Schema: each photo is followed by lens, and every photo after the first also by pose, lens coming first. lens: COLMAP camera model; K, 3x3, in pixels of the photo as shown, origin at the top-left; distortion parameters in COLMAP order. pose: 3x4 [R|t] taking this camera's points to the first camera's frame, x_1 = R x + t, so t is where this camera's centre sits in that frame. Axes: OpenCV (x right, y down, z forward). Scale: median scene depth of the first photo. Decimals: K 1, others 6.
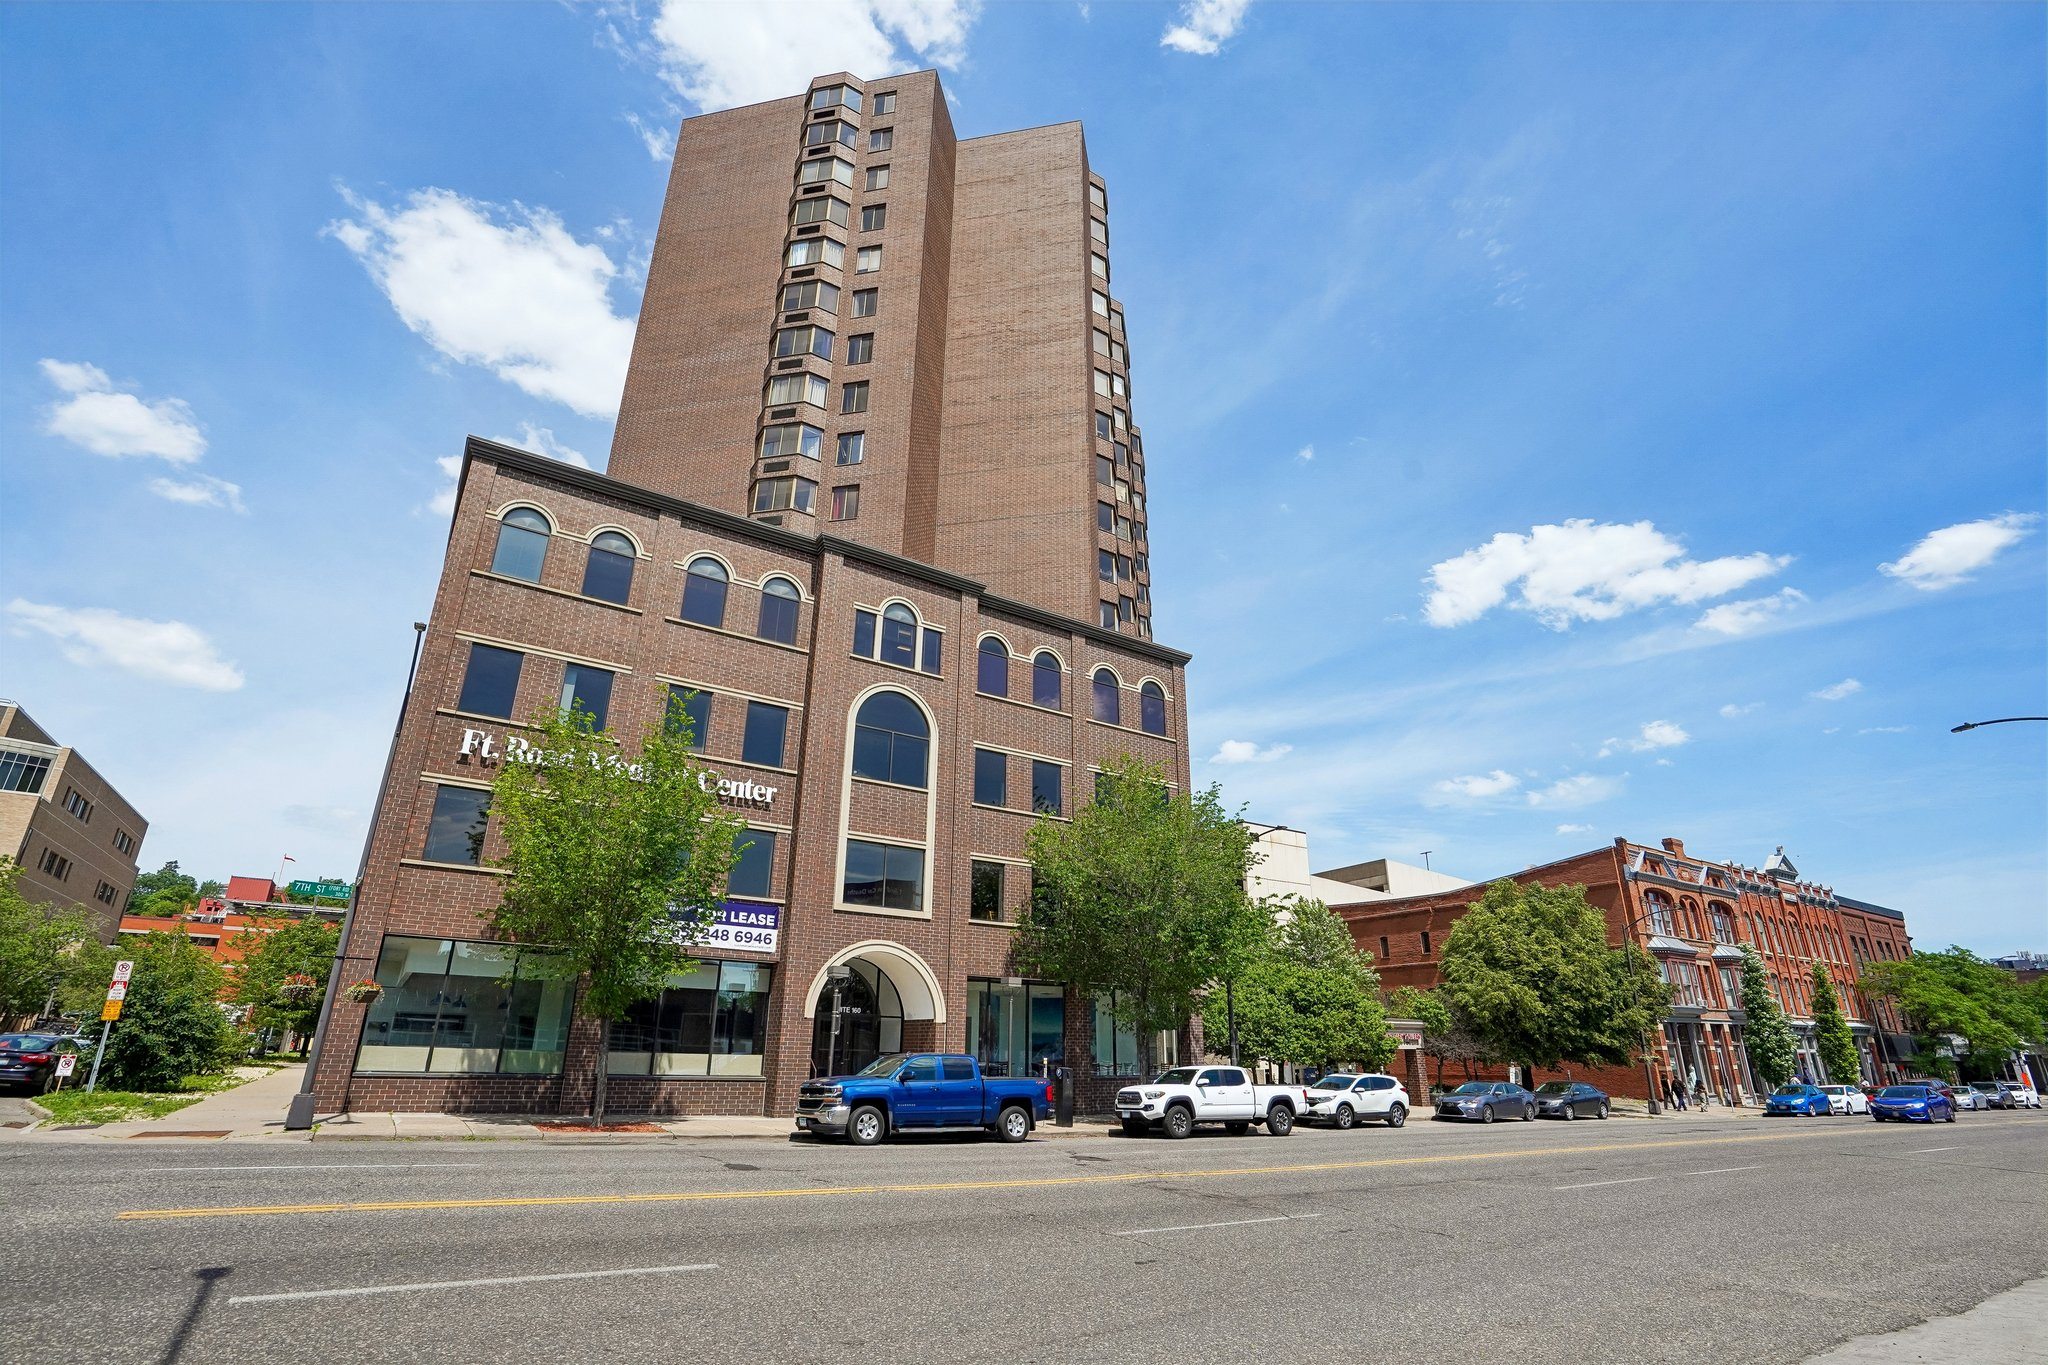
lens RADIAL K [[984.7, 0, 1028.8], [0, 984.7, 663.0], [0, 0, 1]] dist [-0.022221, 0.000096]
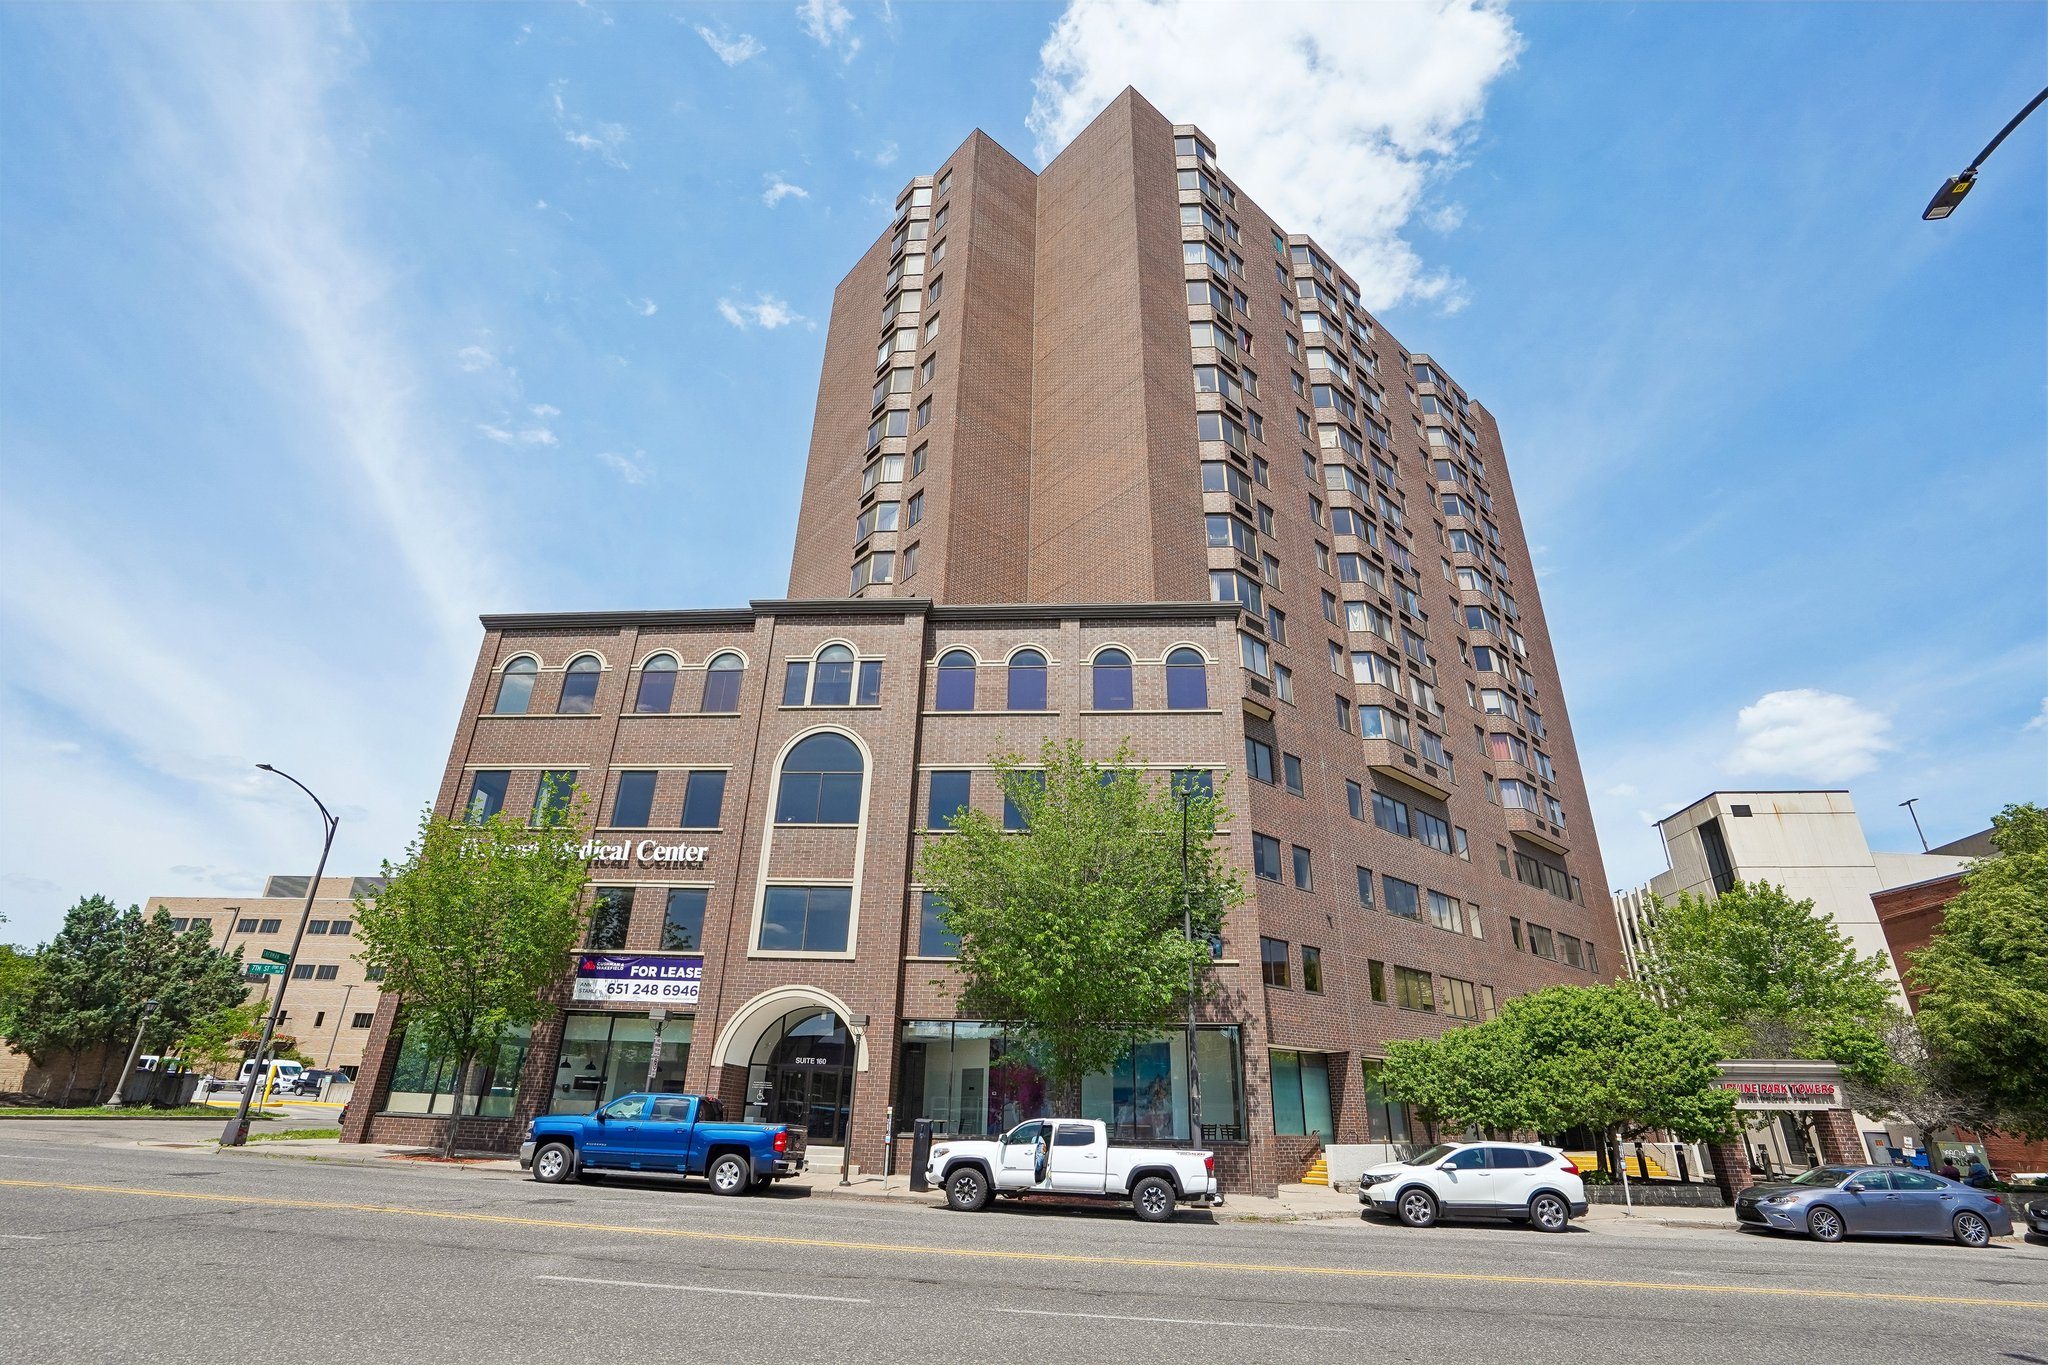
lens RADIAL K [[966.7, 0, 1024.0], [0, 966.7, 682.5], [0, 0, 1]] dist [-0.016470, 0.001374]
pose [[0.773869, -0.255132, -0.579685, 0.613282], [0.220056, 0.966565, -0.131635, 0.157687], [0.593888, -0.025694, 0.804138, 0.351095]]
